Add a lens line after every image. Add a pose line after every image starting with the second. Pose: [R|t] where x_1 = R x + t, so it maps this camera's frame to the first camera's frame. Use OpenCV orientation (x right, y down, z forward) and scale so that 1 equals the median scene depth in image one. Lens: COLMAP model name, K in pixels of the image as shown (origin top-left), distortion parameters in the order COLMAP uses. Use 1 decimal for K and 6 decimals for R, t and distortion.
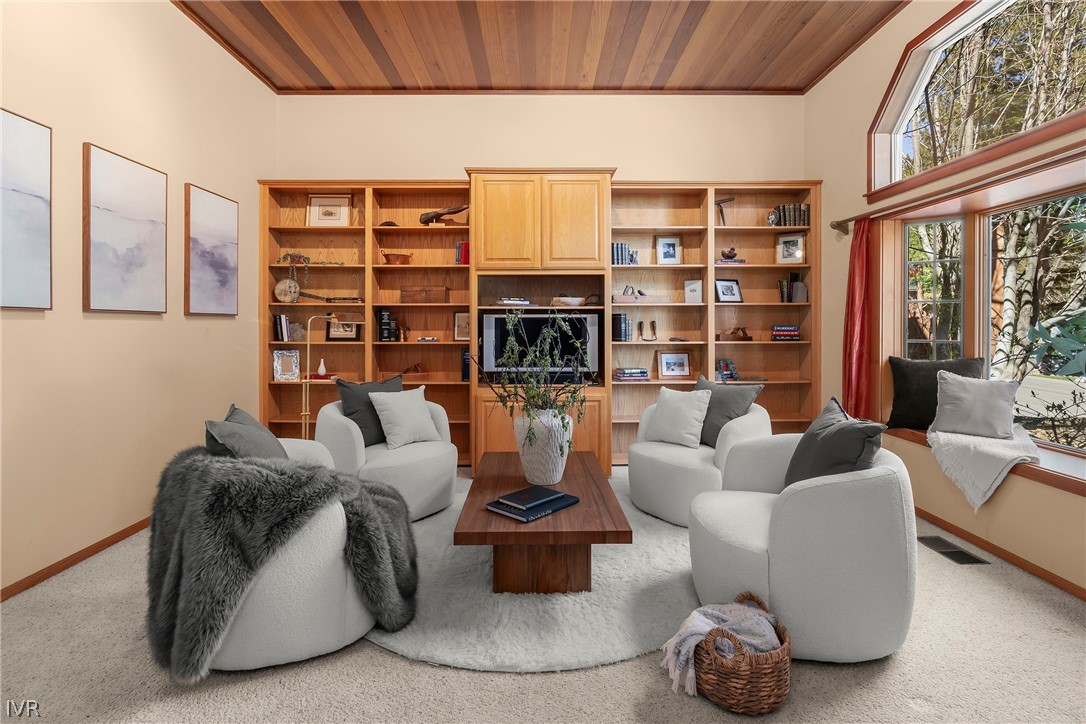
lens RADIAL K [[513.5, 0, 544.1], [0, 513.5, 318.4], [0, 0, 1]] dist [-0.000546, -0.000524]
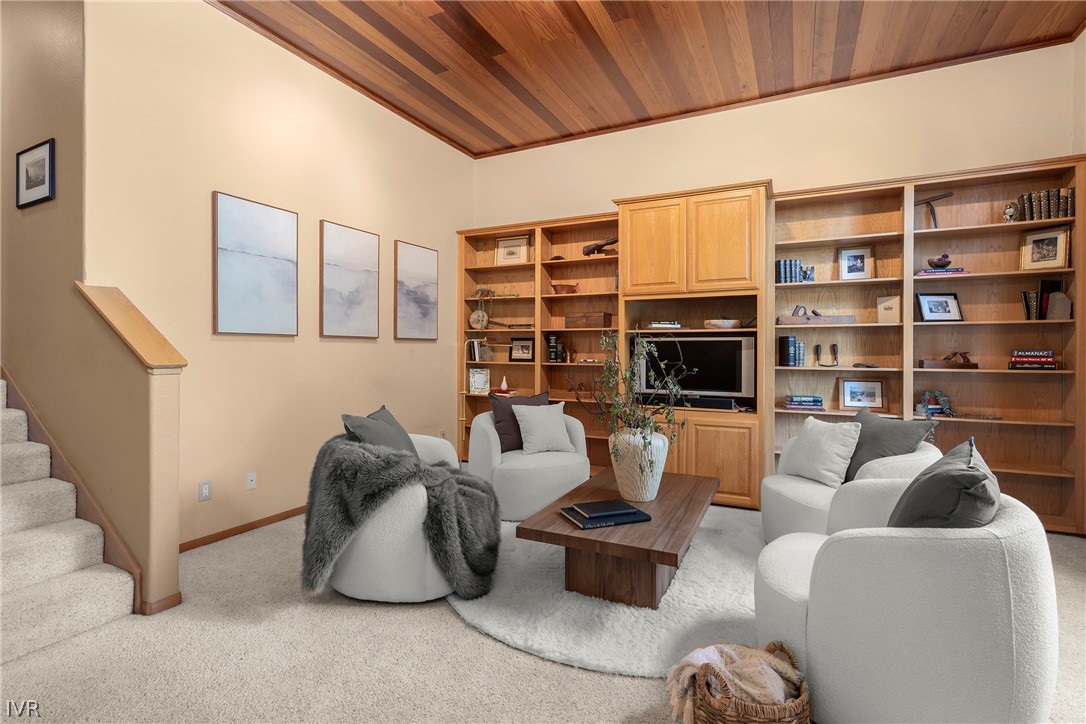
lens RADIAL K [[513.5, 0, 602.1], [0, 513.5, 346.1], [0, 0, 1]] dist [-0.000546, -0.000524]
pose [[0.897675, -0.000670, -0.440657, 0.296254], [0.002128, 0.999994, 0.002814, 0.006441], [0.440653, -0.003464, 0.897671, 0.032518]]
